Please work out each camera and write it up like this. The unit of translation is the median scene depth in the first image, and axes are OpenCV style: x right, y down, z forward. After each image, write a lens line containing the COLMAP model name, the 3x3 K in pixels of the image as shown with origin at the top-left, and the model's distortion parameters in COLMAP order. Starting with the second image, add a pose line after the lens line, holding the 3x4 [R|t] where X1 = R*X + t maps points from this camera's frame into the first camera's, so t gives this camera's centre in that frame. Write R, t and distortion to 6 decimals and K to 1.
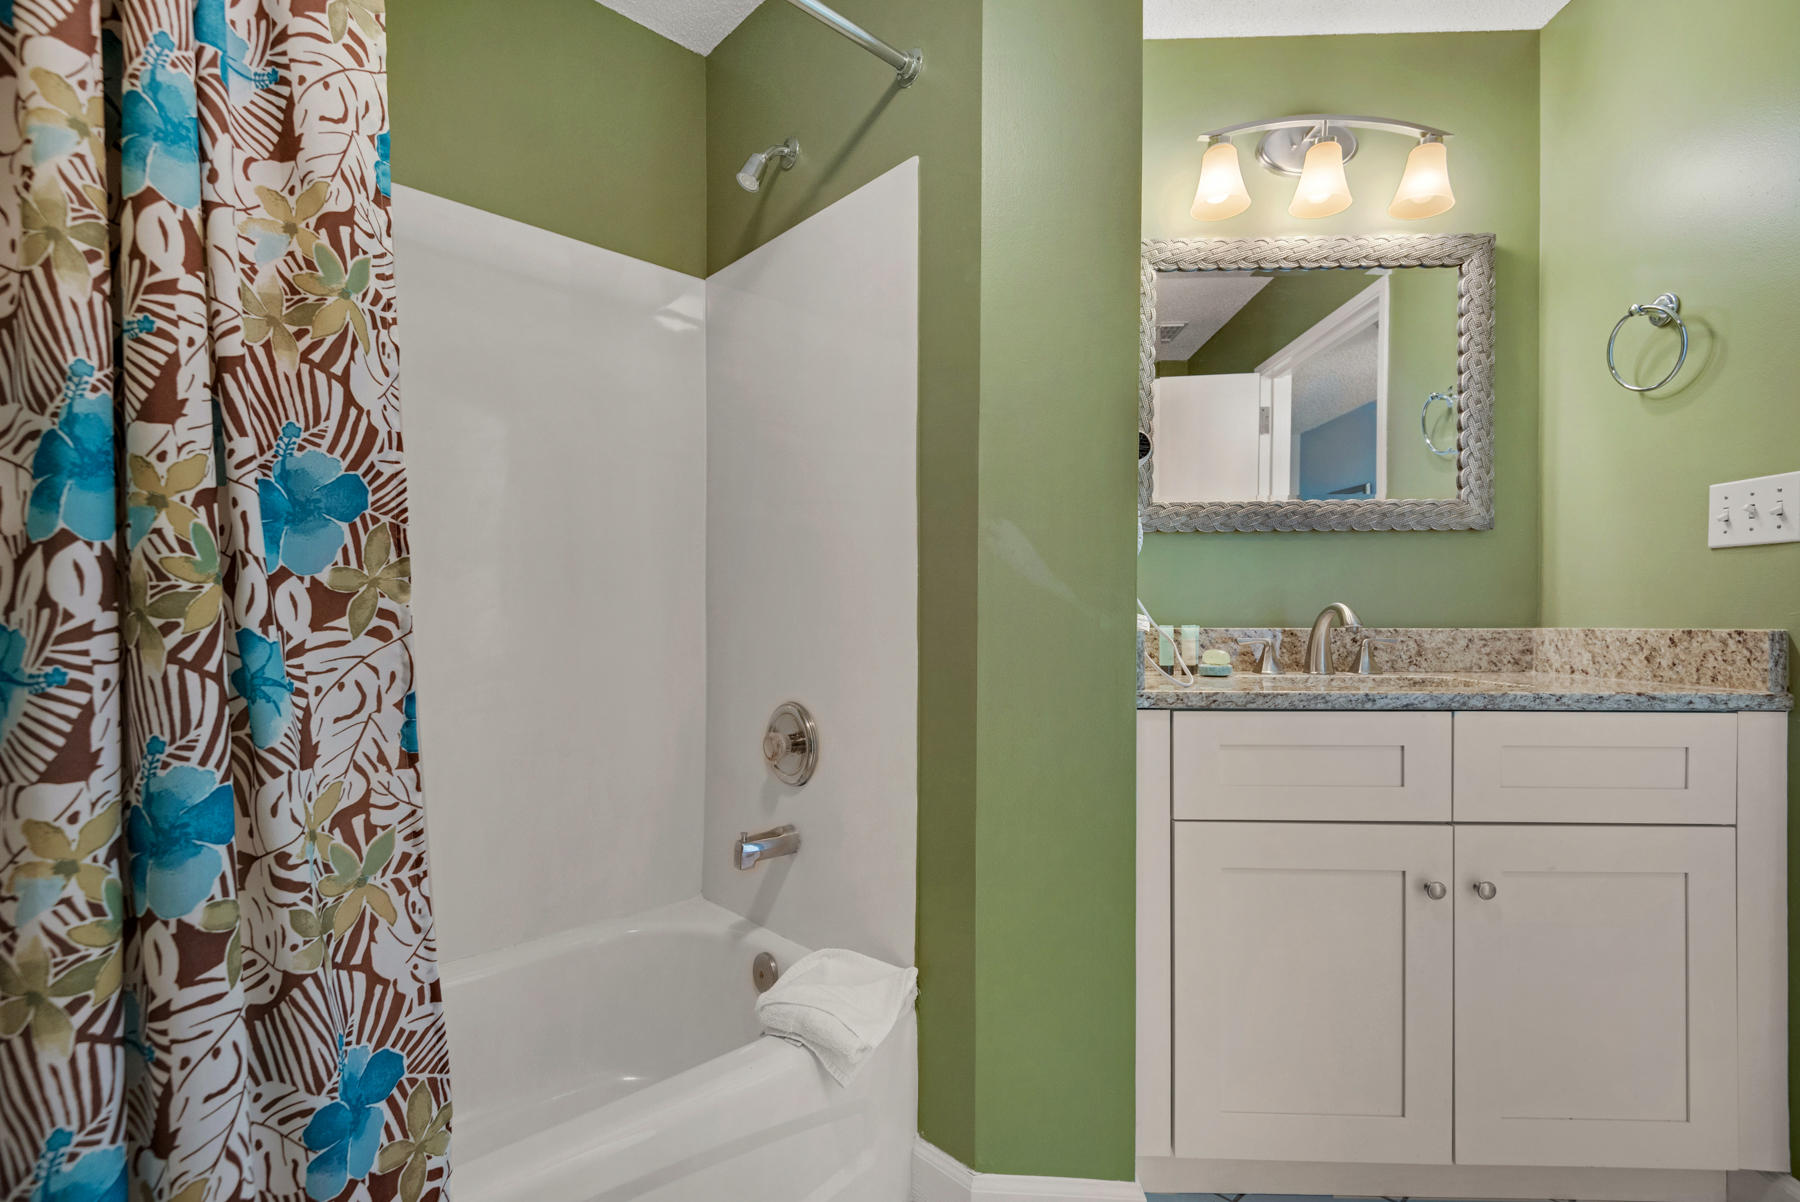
lens RADIAL K [[819.7, 0, 896.5], [0, 819.7, 611.4], [0, 0, 1]] dist [0.018520, -0.006019]
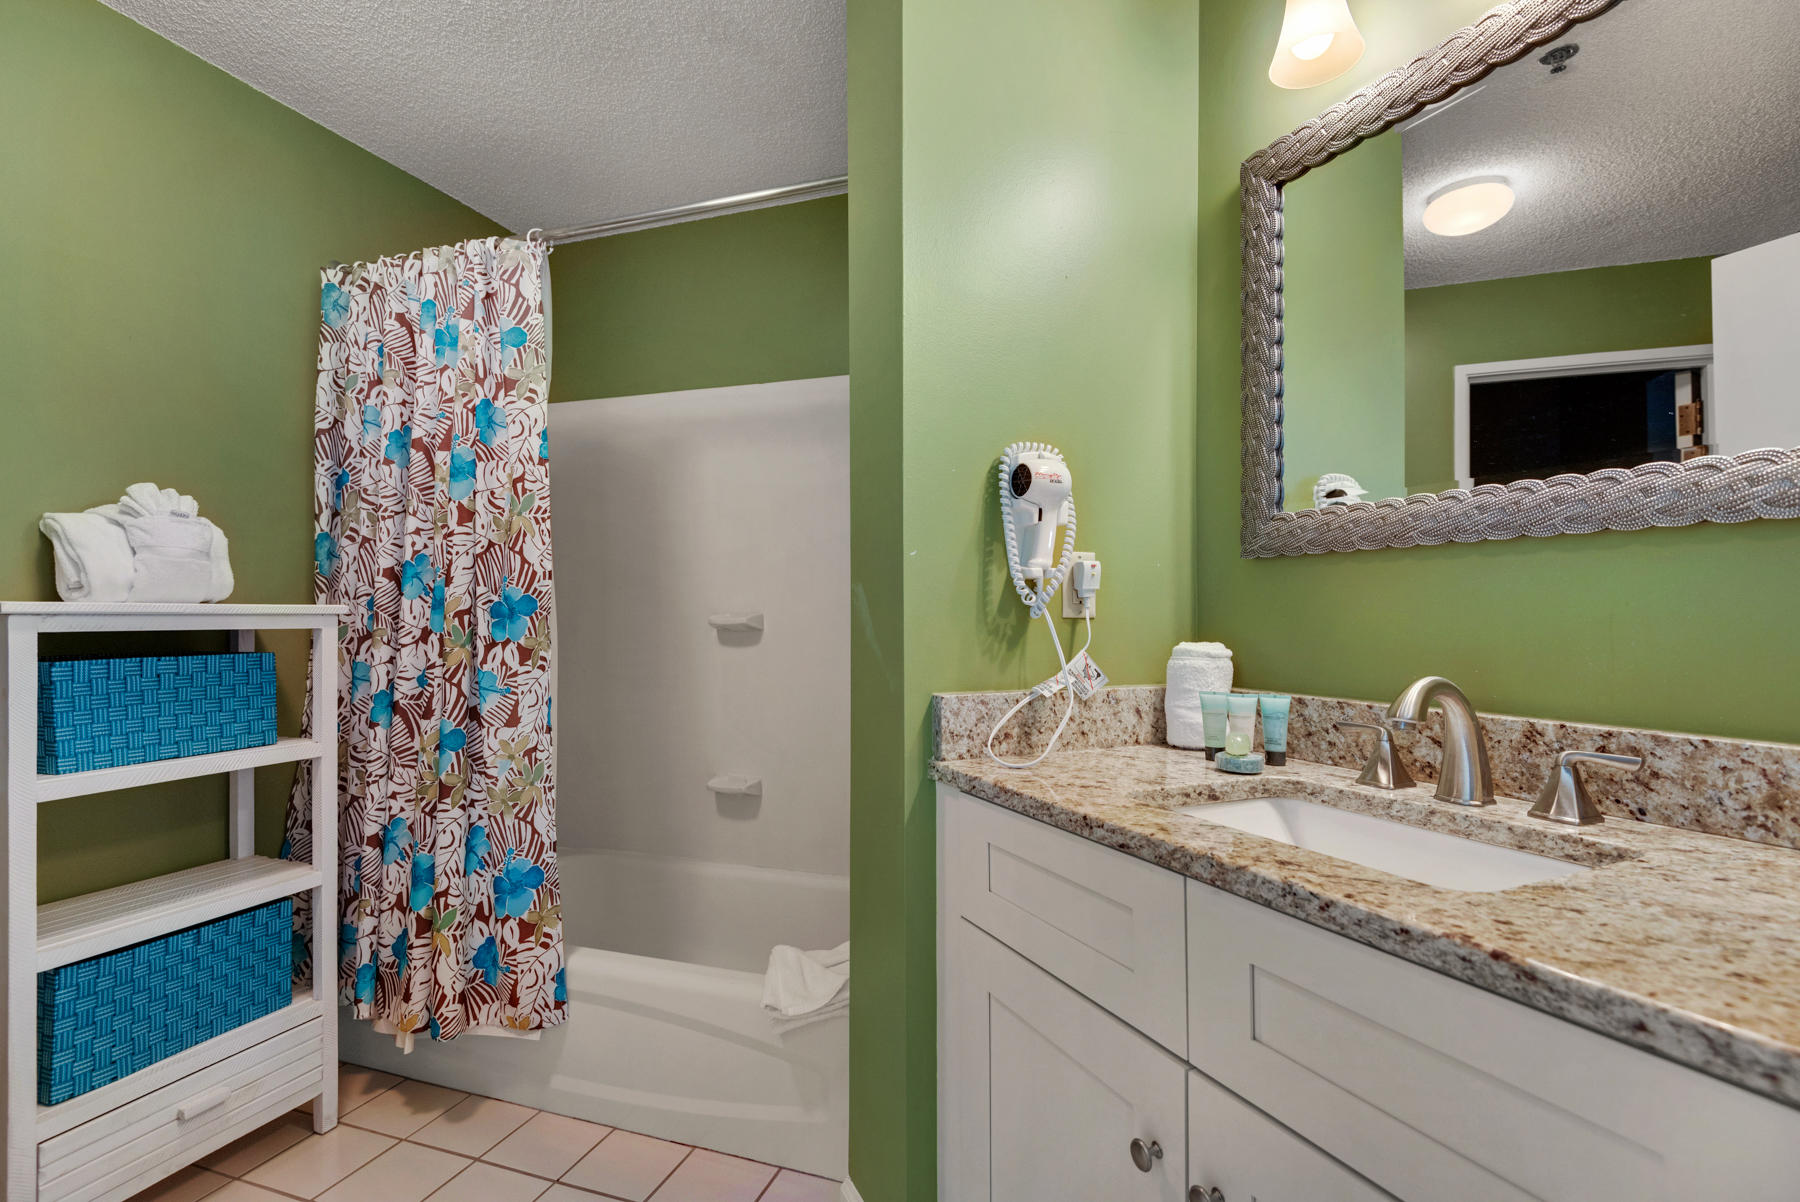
lens RADIAL K [[819.7, 0, 897.0], [0, 819.7, 609.3], [0, 0, 1]] dist [0.018520, -0.006019]
pose [[0.476250, -0.007644, -0.879277, 1.640224], [0.006149, 0.999967, -0.005363, -0.105091], [0.879289, -0.002853, 0.476281, 0.794073]]
